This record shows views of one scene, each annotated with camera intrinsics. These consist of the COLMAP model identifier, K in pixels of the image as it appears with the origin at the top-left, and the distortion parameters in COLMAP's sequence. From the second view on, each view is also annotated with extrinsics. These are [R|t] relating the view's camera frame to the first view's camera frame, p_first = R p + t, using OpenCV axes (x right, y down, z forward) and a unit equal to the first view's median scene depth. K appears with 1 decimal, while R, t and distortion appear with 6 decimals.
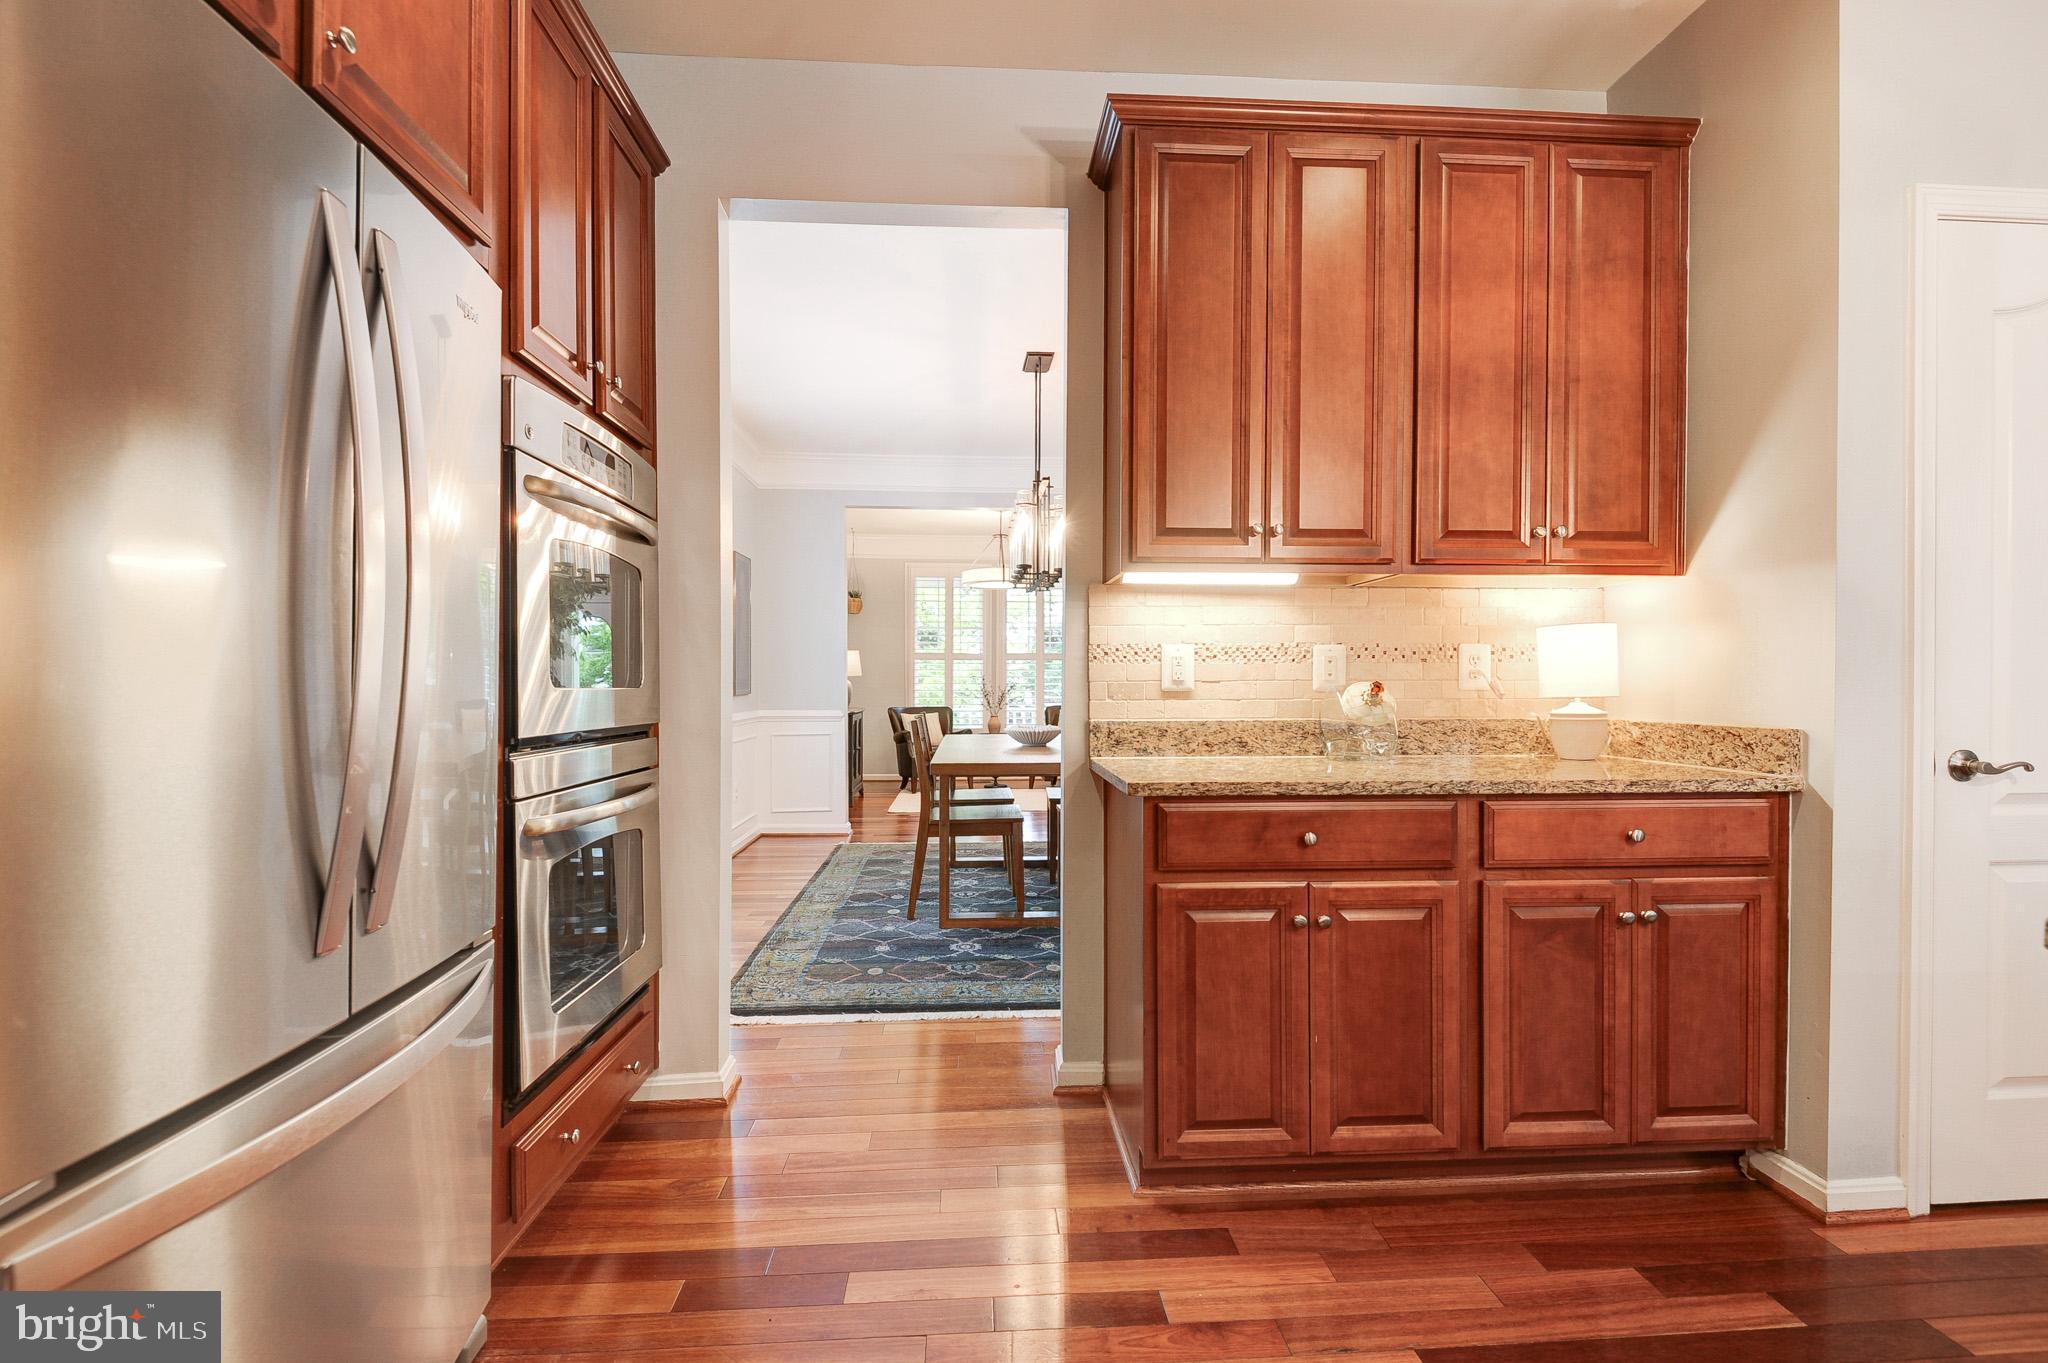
lens RADIAL K [[928.6, 0, 1013.8], [0, 928.6, 687.7], [0, 0, 1]] dist [0.027062, -0.023915]
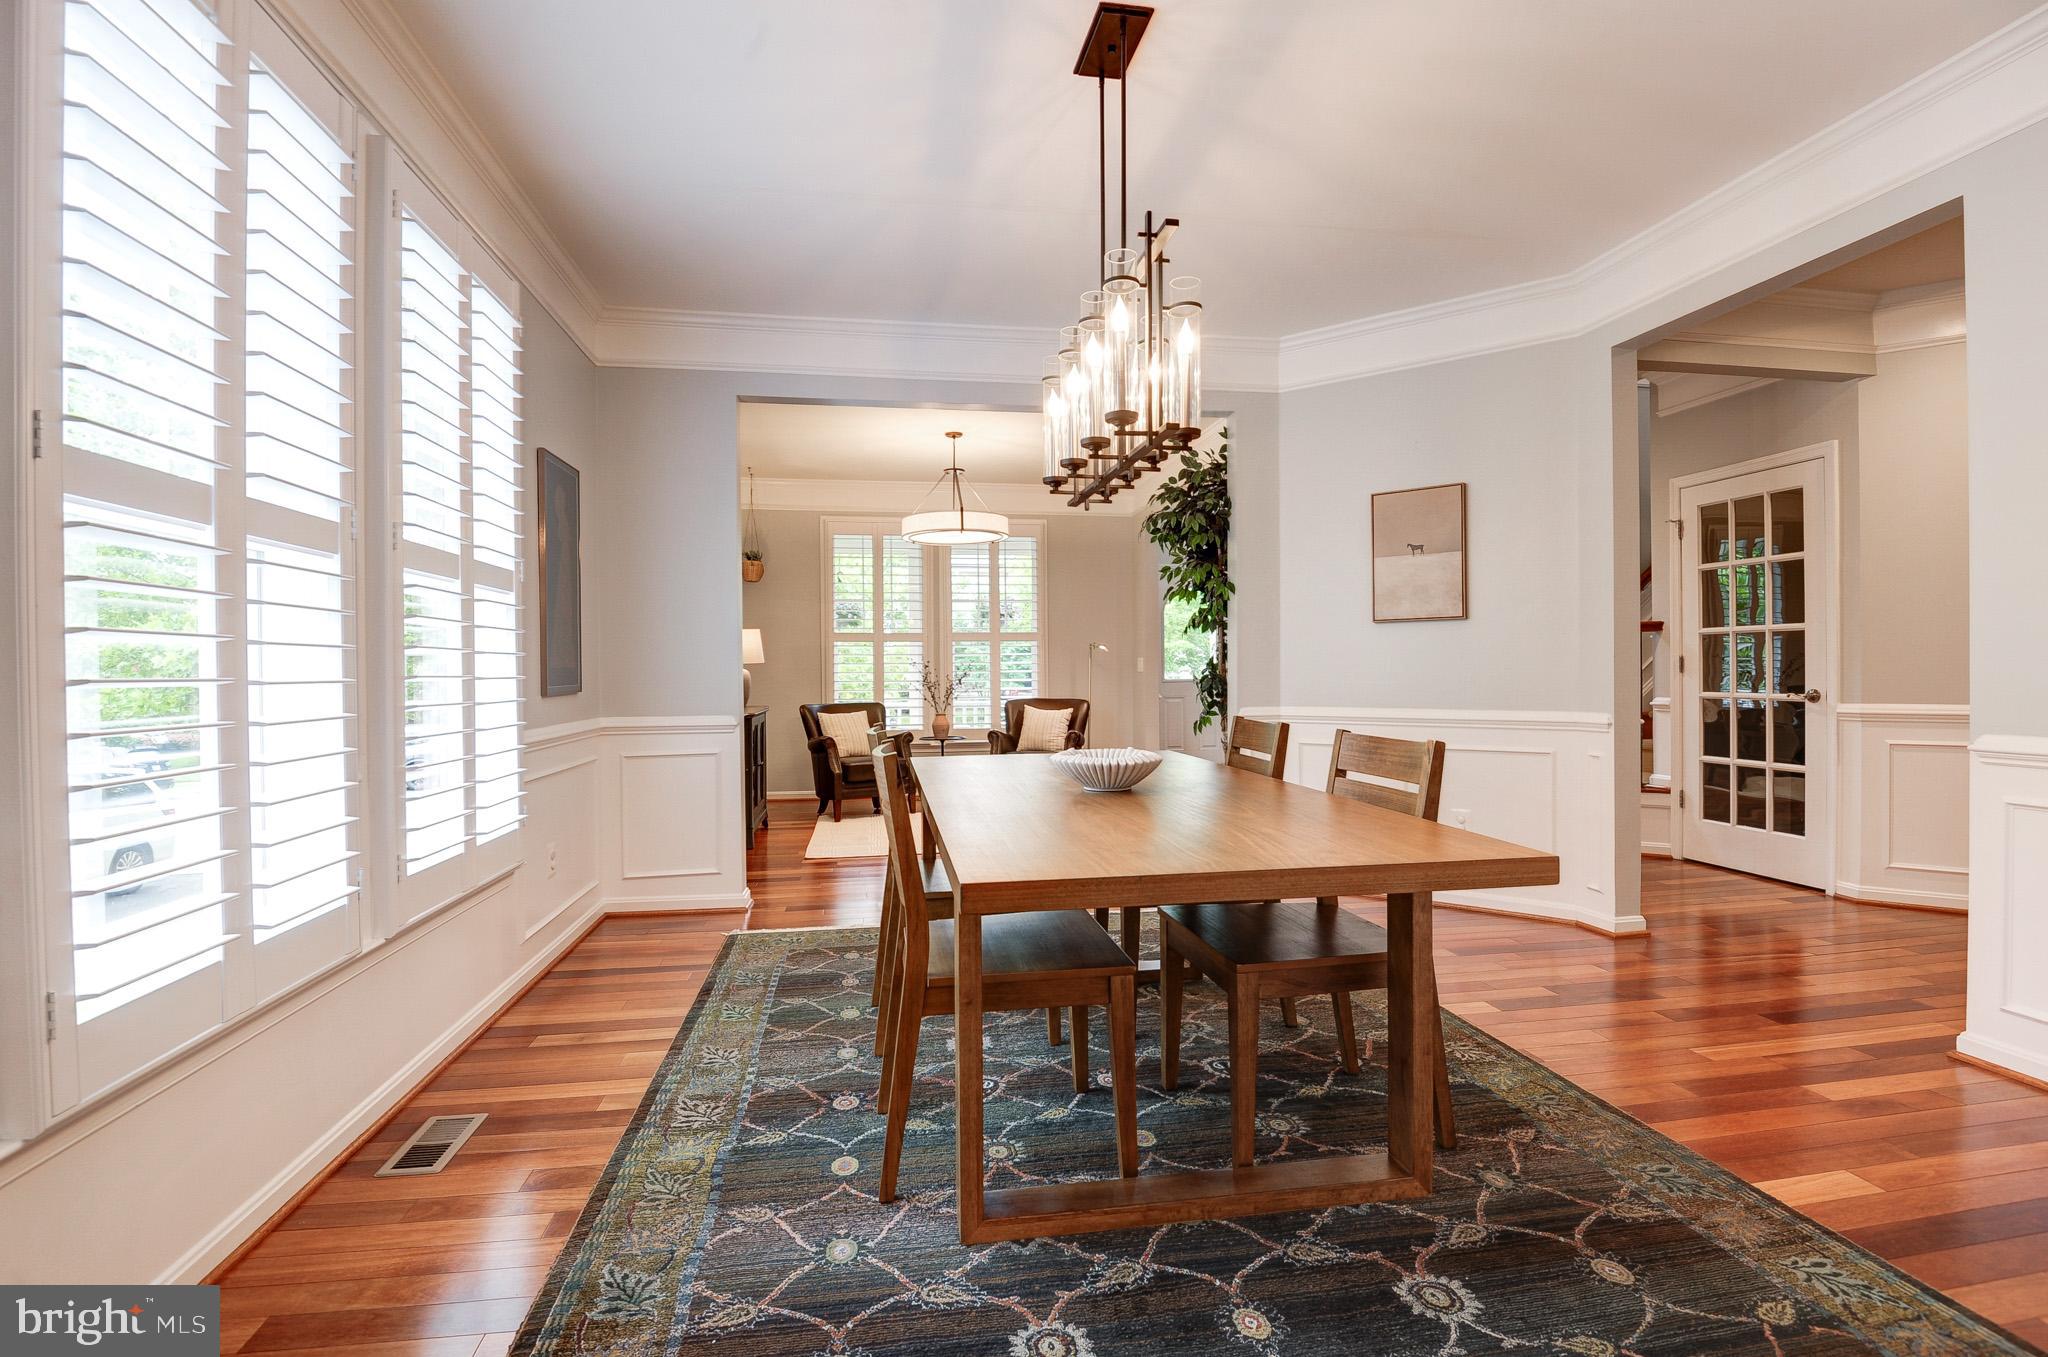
lens RADIAL K [[967.9, 0, 1023.6], [0, 967.9, 672.5], [0, 0, 1]] dist [0.006087, -0.026833]
pose [[0.994785, -0.012132, 0.101270, -0.036107], [0.012361, 0.999922, -0.001638, -0.001623], [-0.101242, 0.002882, 0.994858, 0.212752]]
